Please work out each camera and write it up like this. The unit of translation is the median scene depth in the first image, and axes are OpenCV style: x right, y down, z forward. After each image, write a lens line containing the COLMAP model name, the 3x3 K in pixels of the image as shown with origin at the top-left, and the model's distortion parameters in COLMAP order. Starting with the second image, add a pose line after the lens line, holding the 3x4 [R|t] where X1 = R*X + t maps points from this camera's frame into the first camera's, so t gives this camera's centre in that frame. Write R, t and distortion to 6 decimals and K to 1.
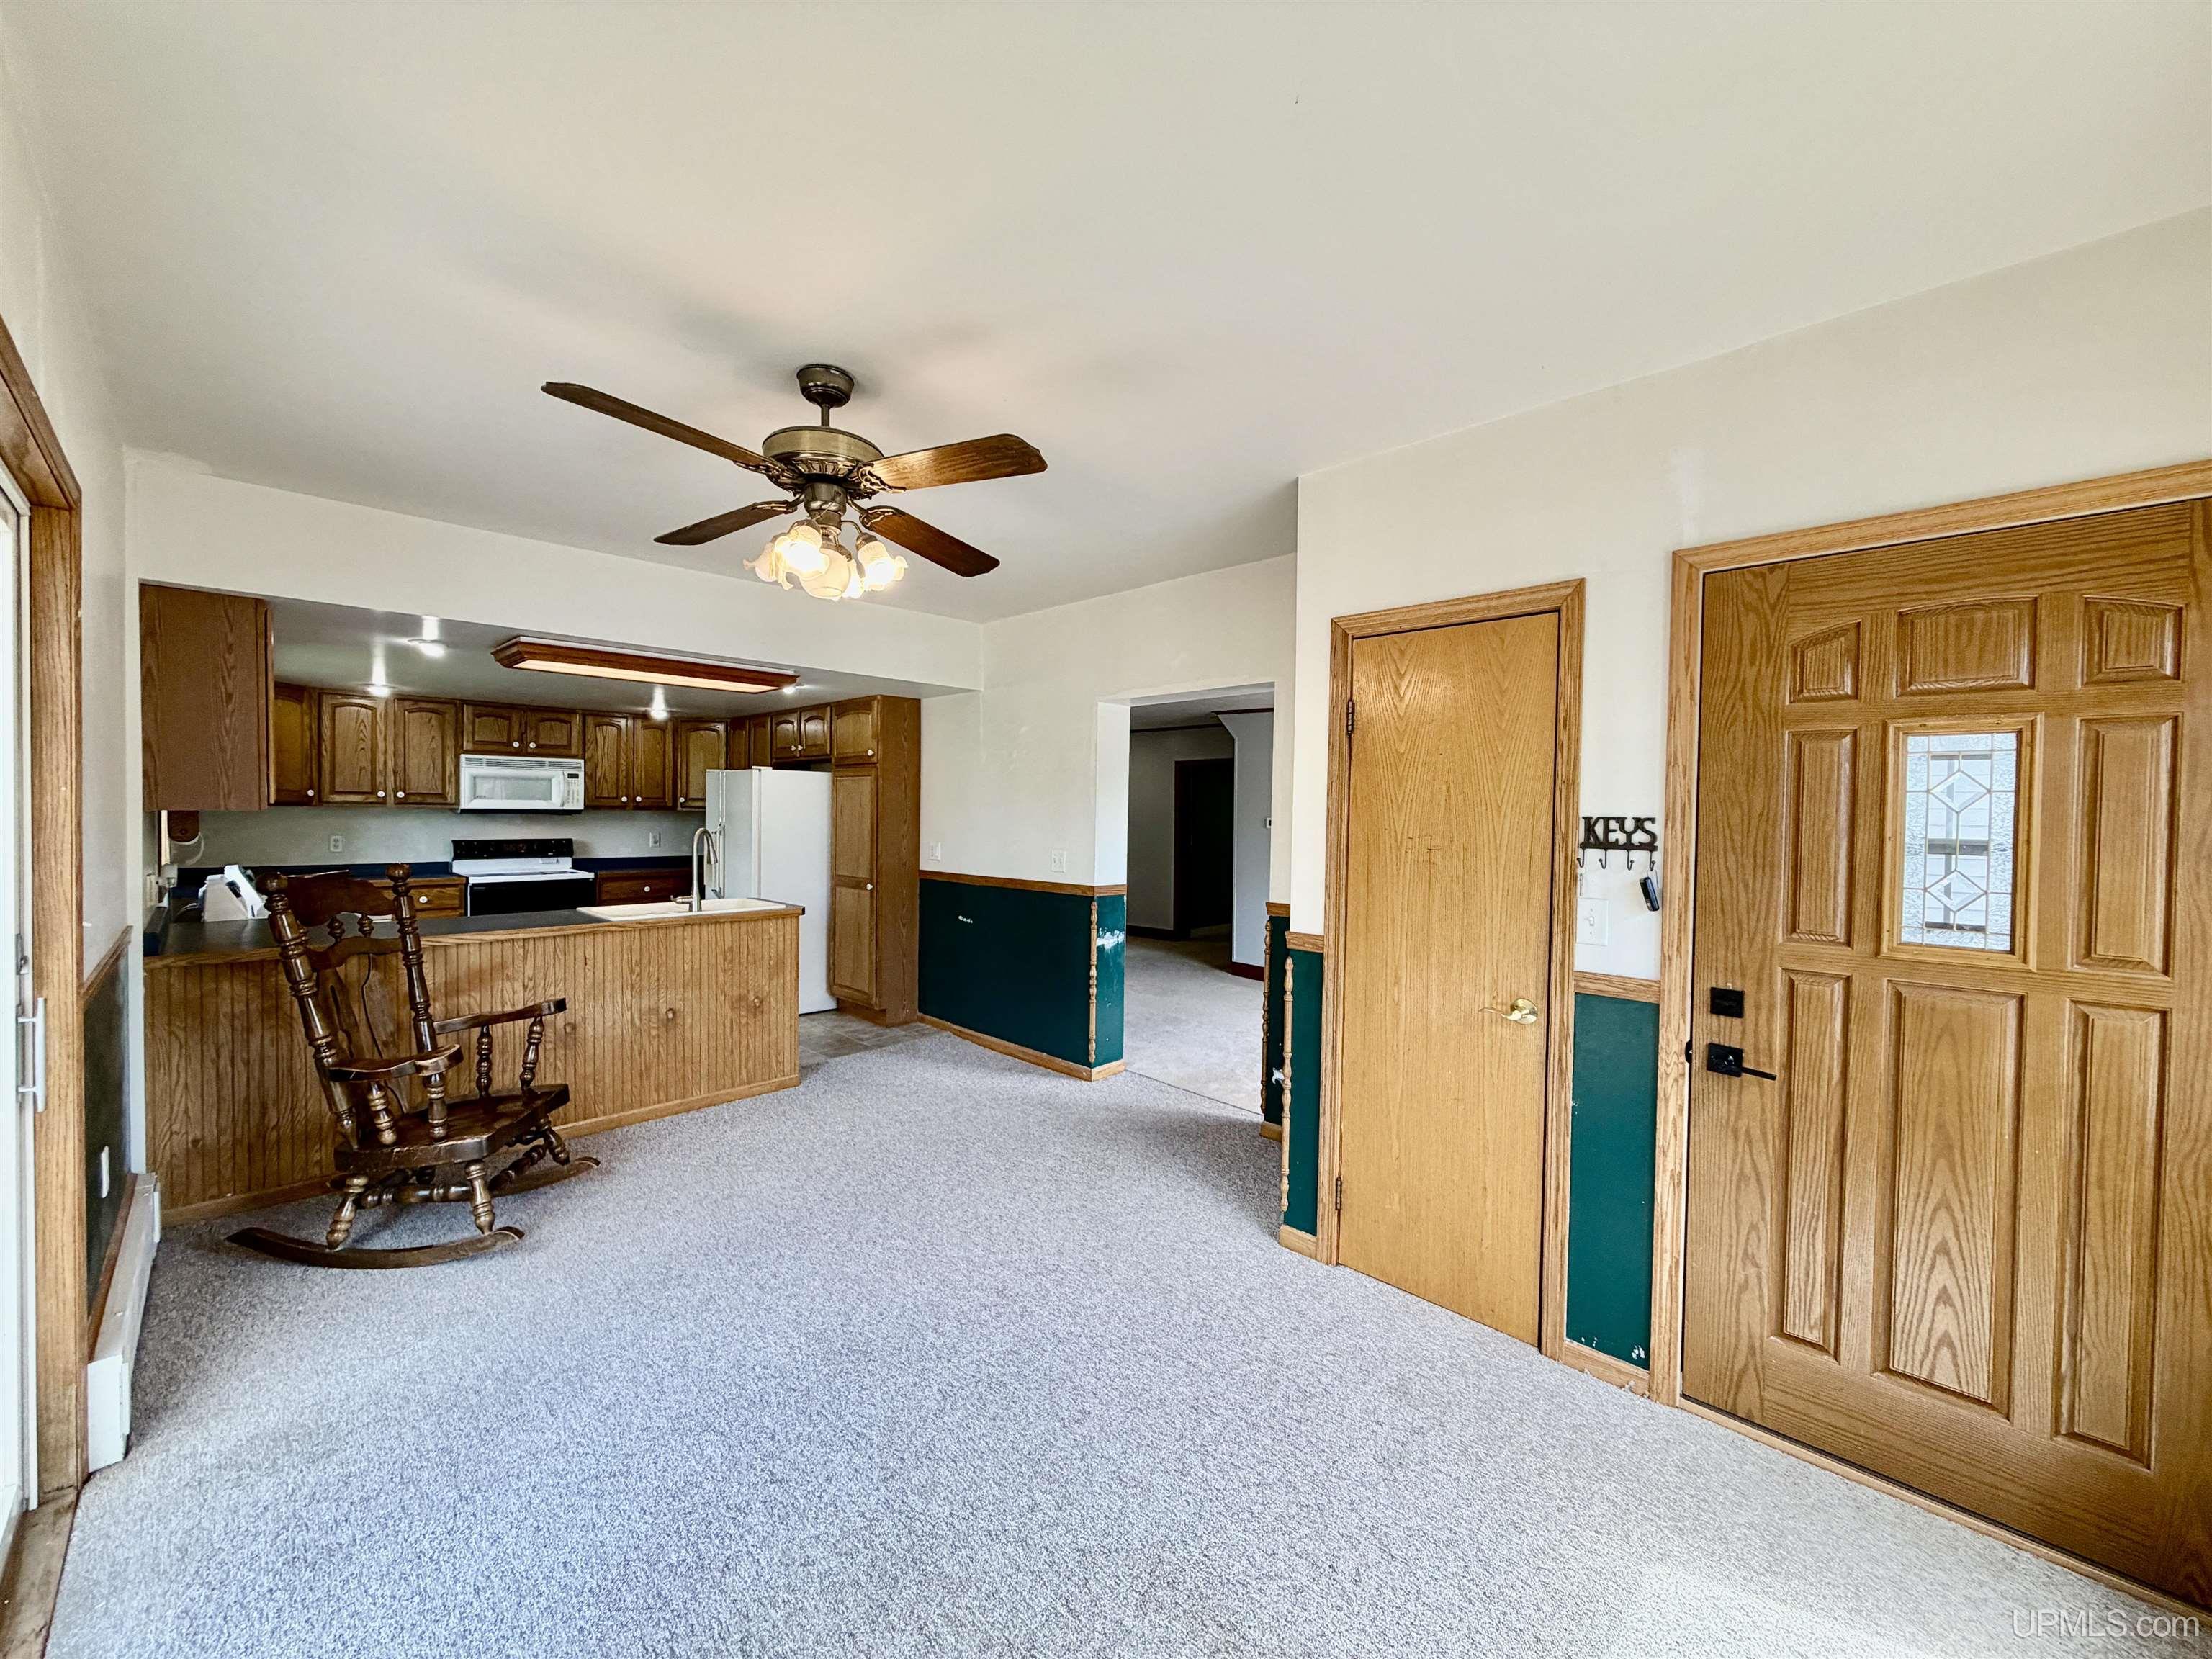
lens RADIAL K [[876.9, 0, 1092.1], [0, 876.9, 830.5], [0, 0, 1]] dist [0.001050, -0.000213]
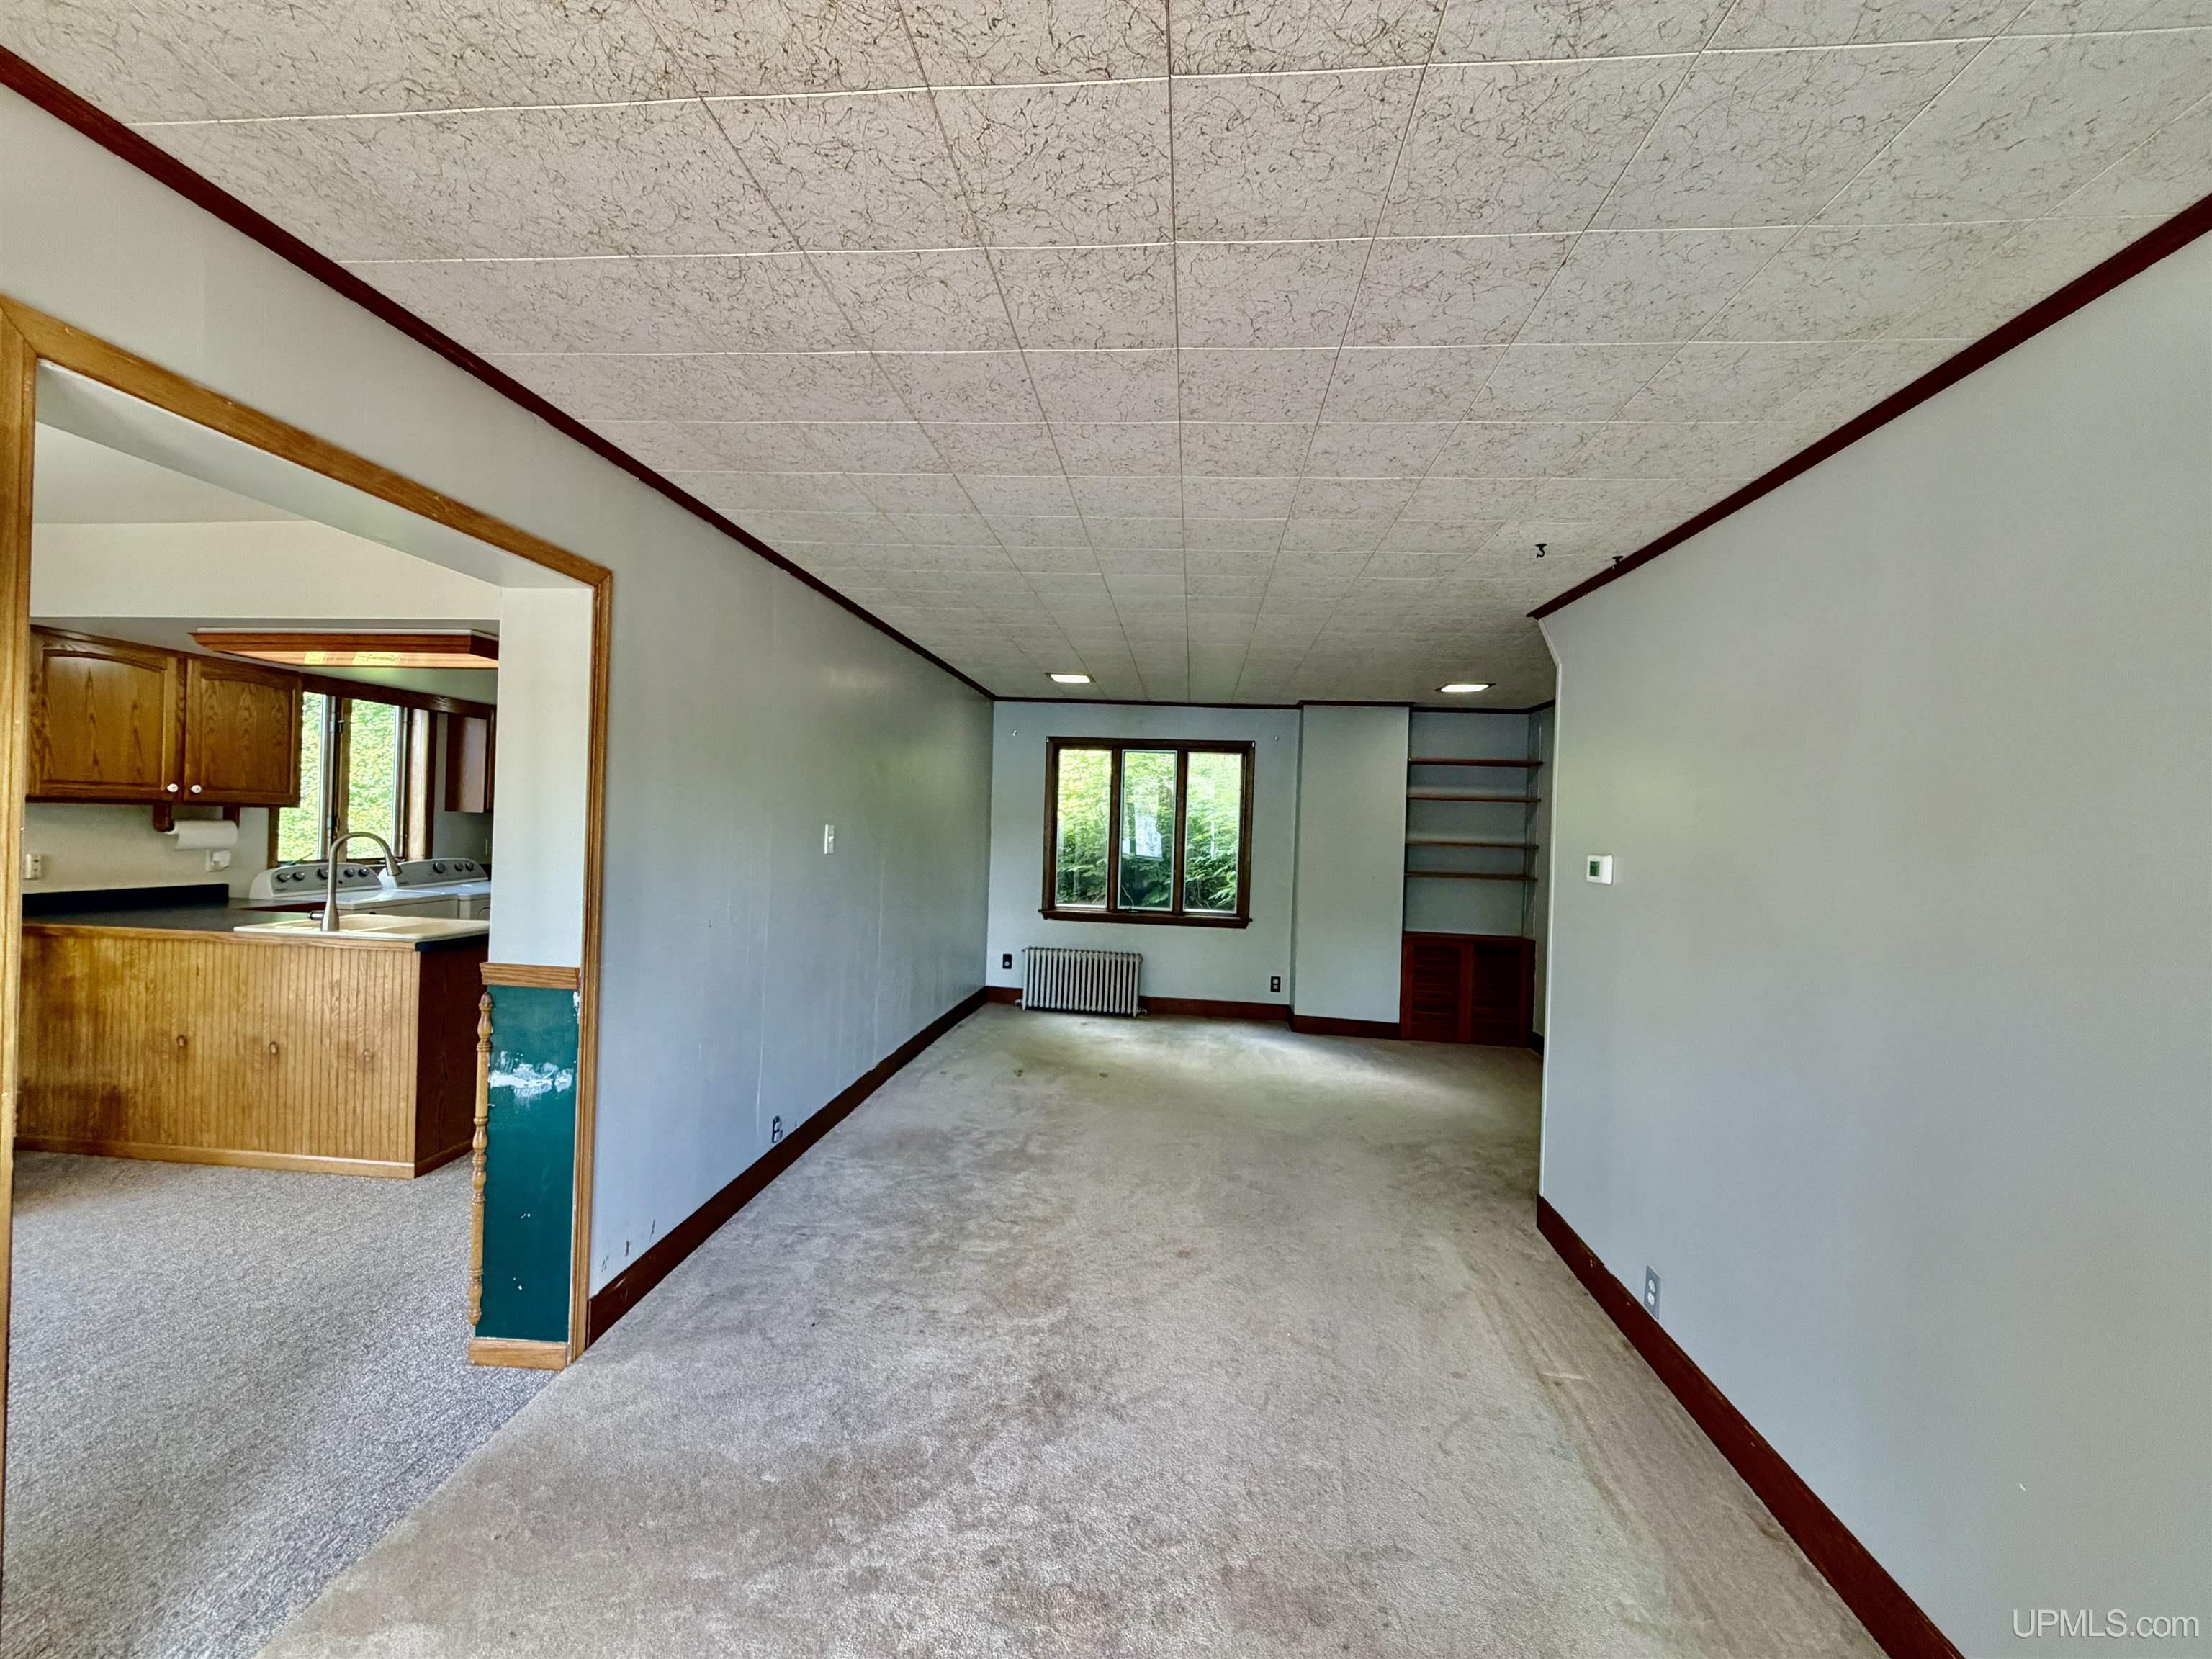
lens RADIAL K [[876.9, 0, 1087.2], [0, 876.9, 827.0], [0, 0, 1]] dist [0.001050, -0.000213]
pose [[0.621865, 0.007915, -0.783085, 0.454816], [-0.039708, 0.998981, -0.021436, -0.011481], [0.782117, 0.044425, 0.621545, 0.733353]]
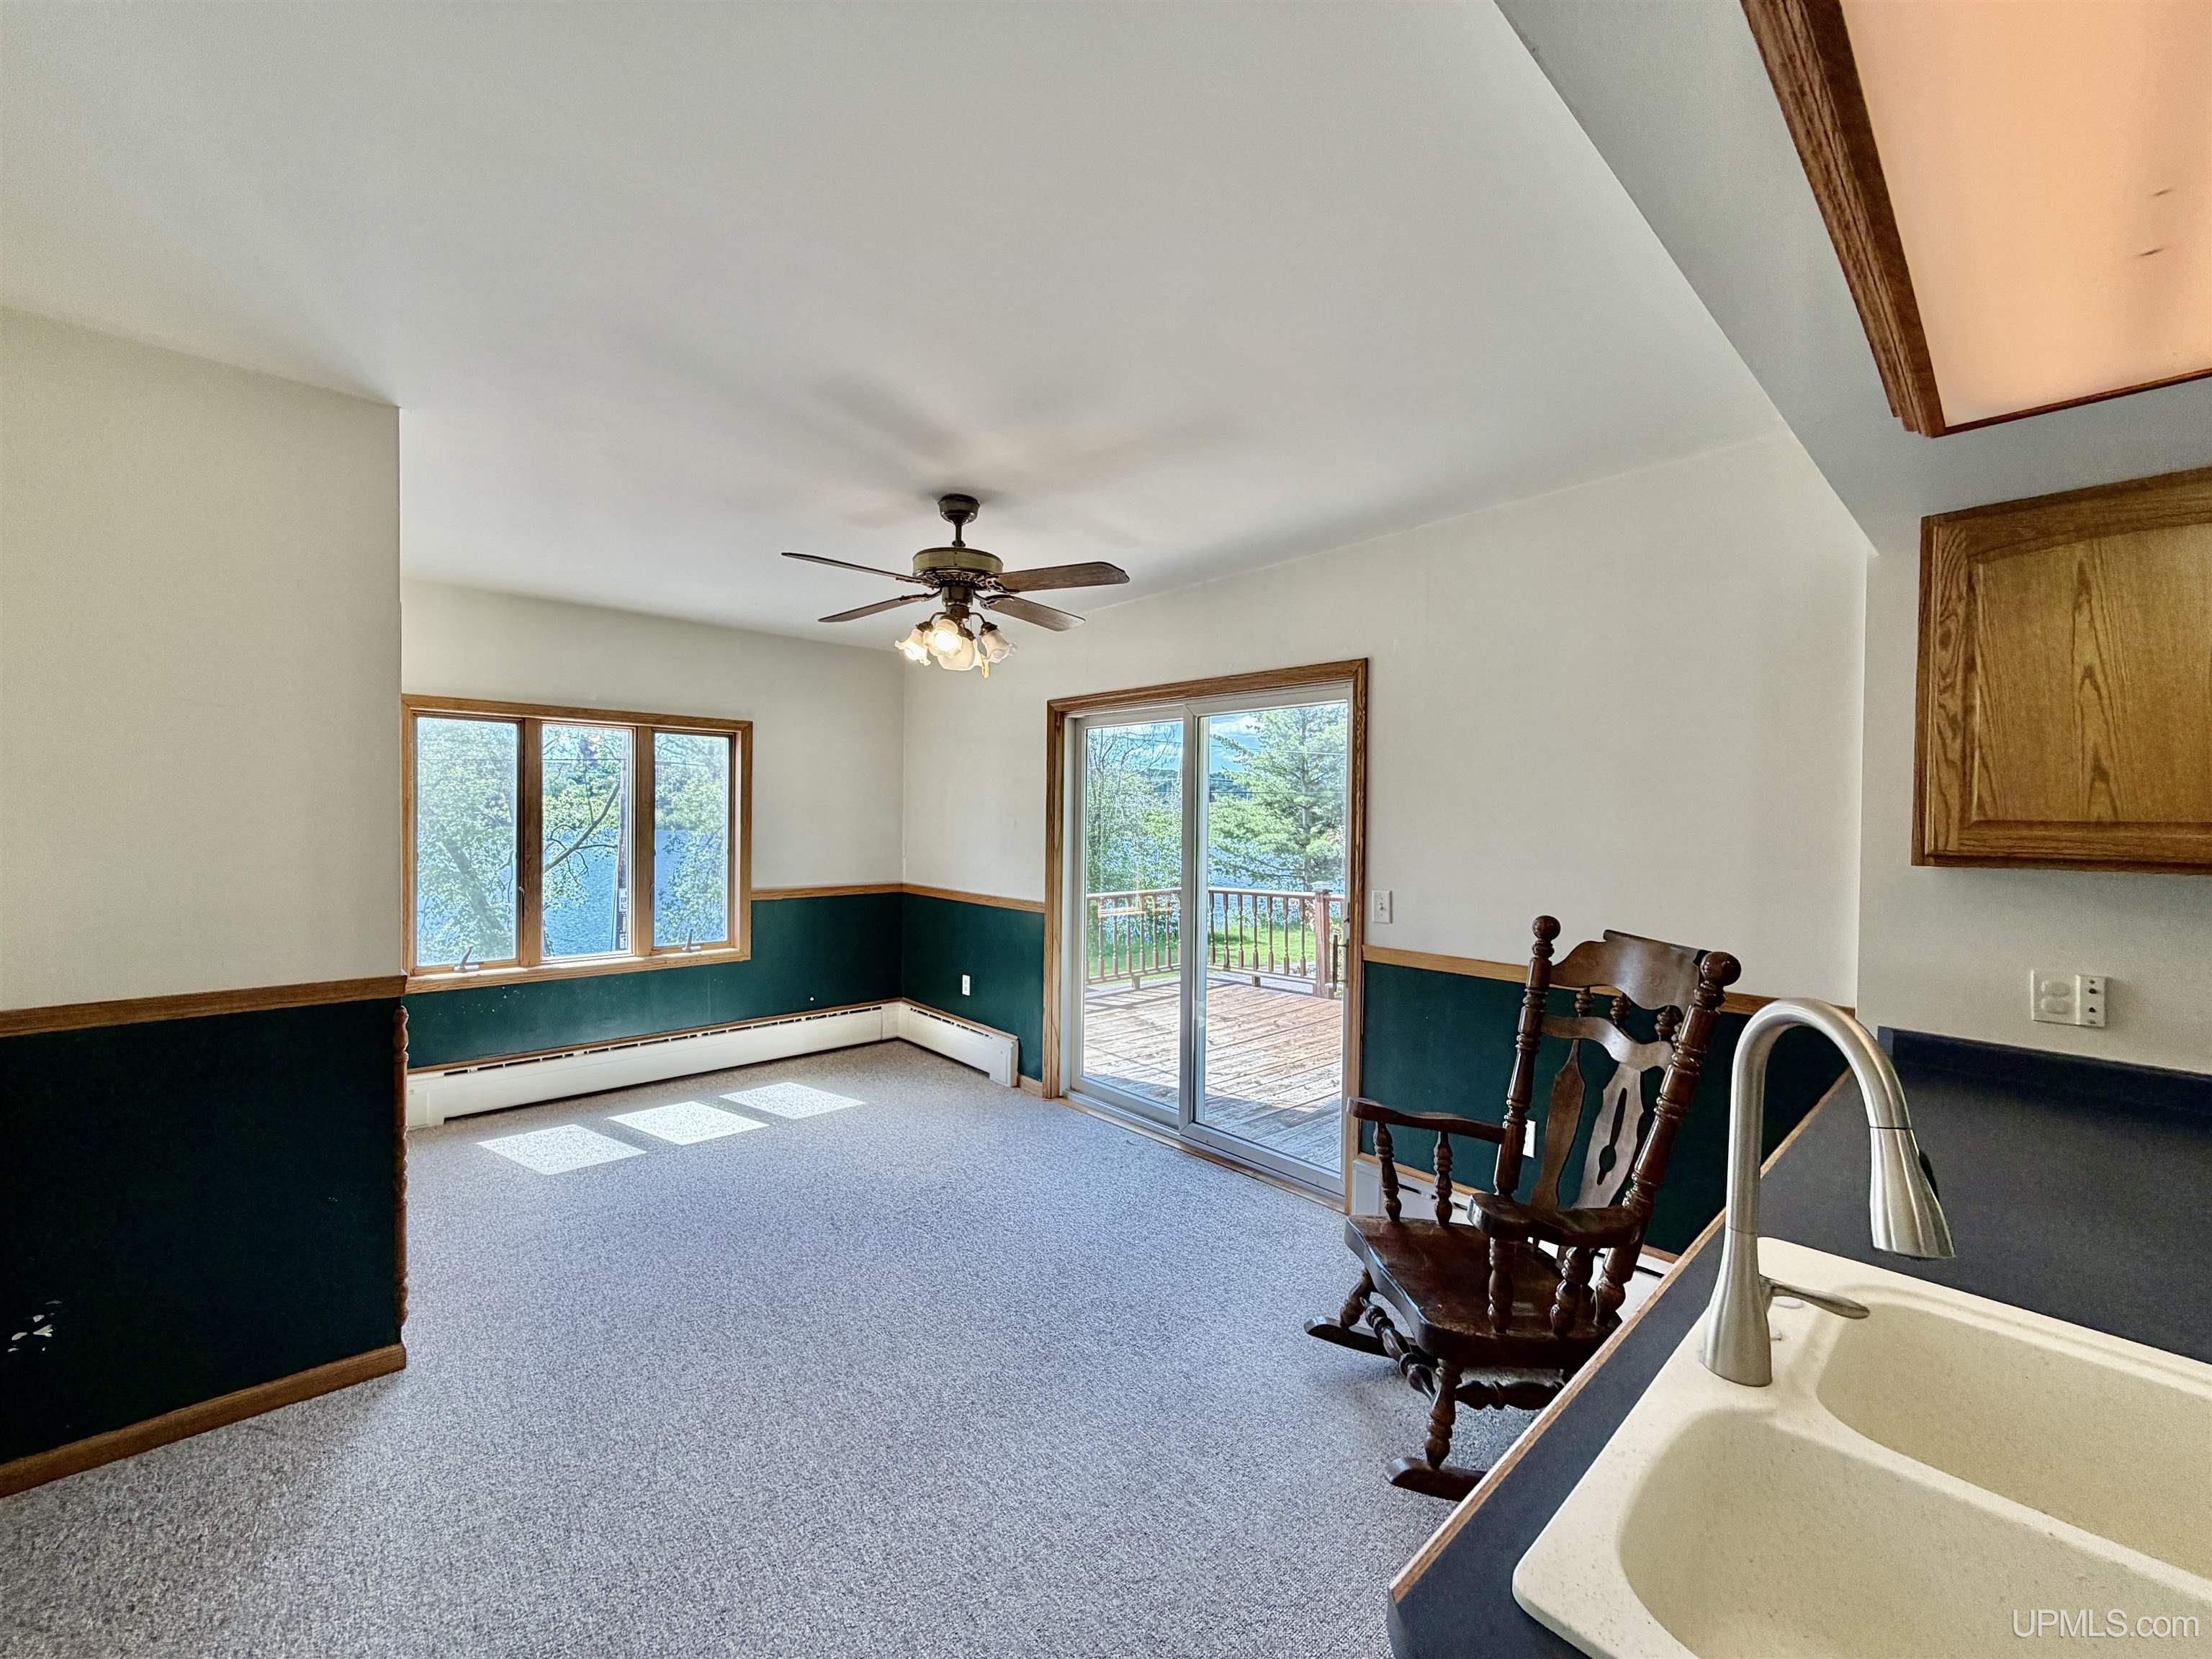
lens RADIAL K [[876.9, 0, 1107.0], [0, 876.9, 829.2], [0, 0, 1]] dist [0.001050, -0.000213]
pose [[-0.998930, -0.021541, 0.040914, -0.215950], [-0.019928, 0.999023, 0.039439, -0.032354], [-0.041724, 0.038581, -0.998384, 0.856212]]
